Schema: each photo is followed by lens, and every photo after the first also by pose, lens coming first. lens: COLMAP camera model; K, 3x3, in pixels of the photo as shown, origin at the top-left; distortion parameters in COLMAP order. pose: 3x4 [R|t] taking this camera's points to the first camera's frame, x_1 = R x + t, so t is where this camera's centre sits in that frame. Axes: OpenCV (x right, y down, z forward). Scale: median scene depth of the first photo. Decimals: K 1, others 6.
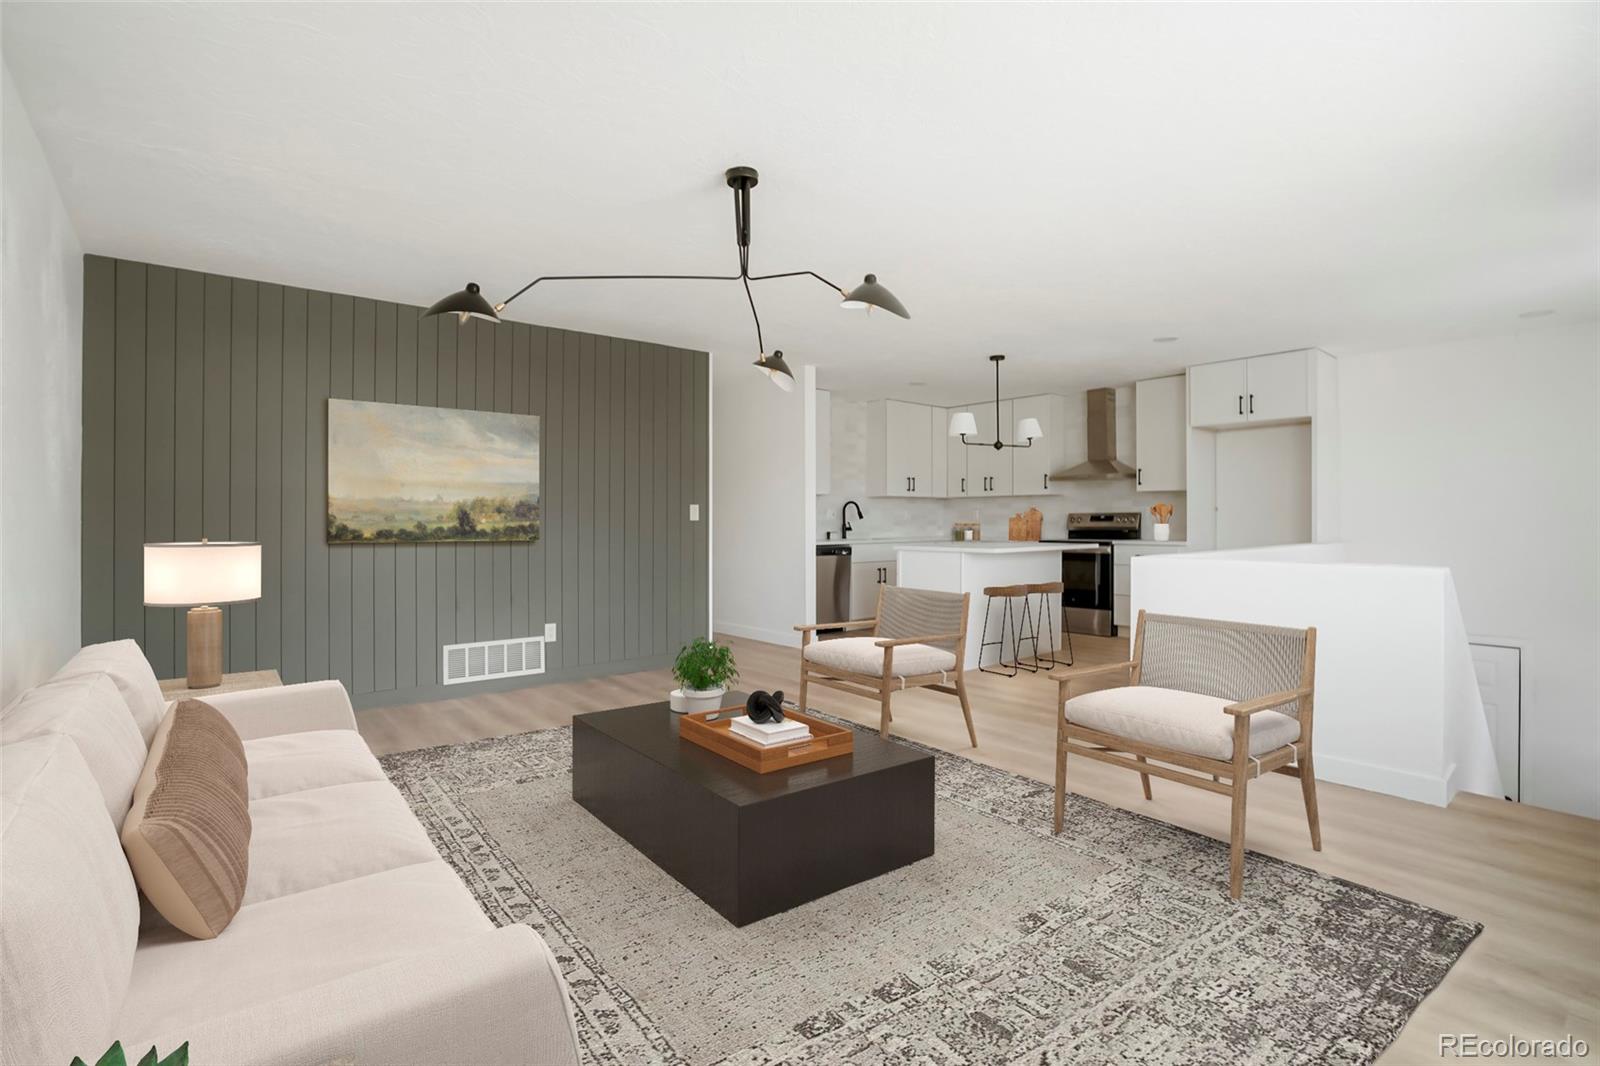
lens RADIAL K [[736.0, 0, 807.3], [0, 736.0, 522.4], [0, 0, 1]] dist [-0.015231, -0.000056]
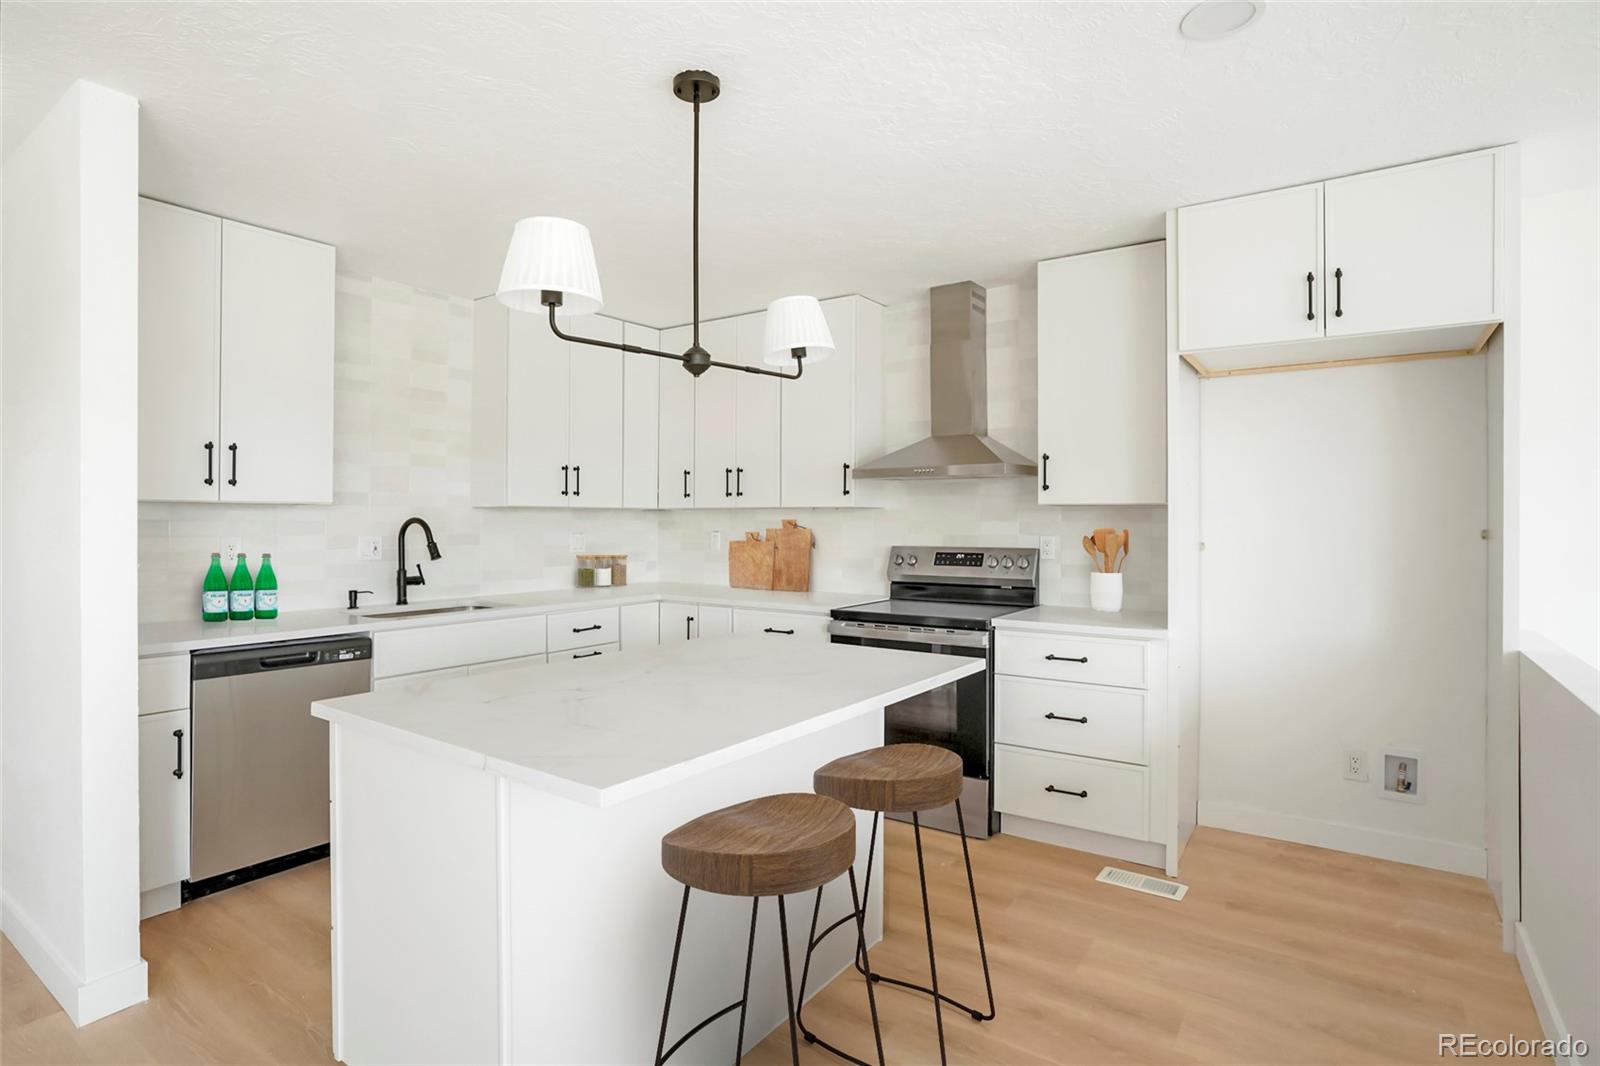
lens RADIAL K [[817.8, 0, 800.3], [0, 817.8, 517.2], [0, 0, 1]] dist [-0.004842, -0.000353]
pose [[0.967865, 0.004640, 0.251427, 0.173003], [-0.003284, 0.999978, -0.005814, -0.030013], [-0.251448, 0.004802, 0.967859, 0.526176]]
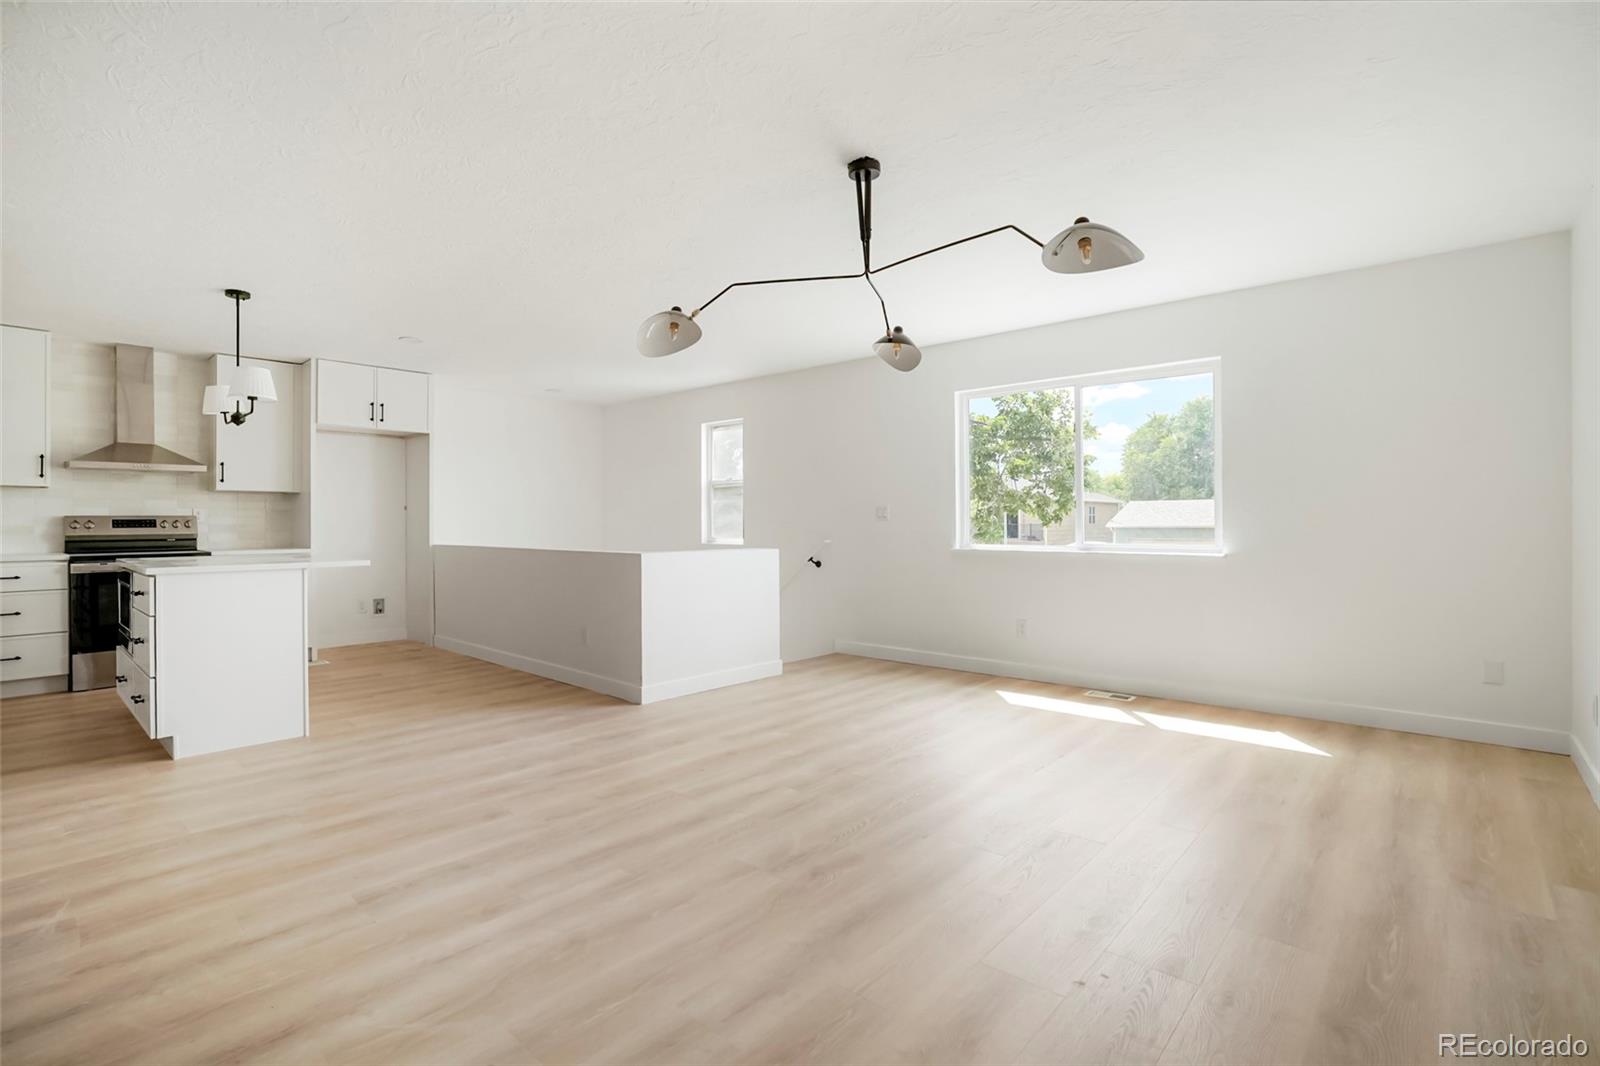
lens RADIAL K [[736.0, 0, 800.7], [0, 736.0, 525.4], [0, 0, 1]] dist [-0.015231, -0.000056]
pose [[-0.128170, 0.000848, 0.991752, -0.408344], [0.010421, 0.999946, 0.000491, 0.002855], [-0.991697, 0.010398, -0.128172, 0.445740]]
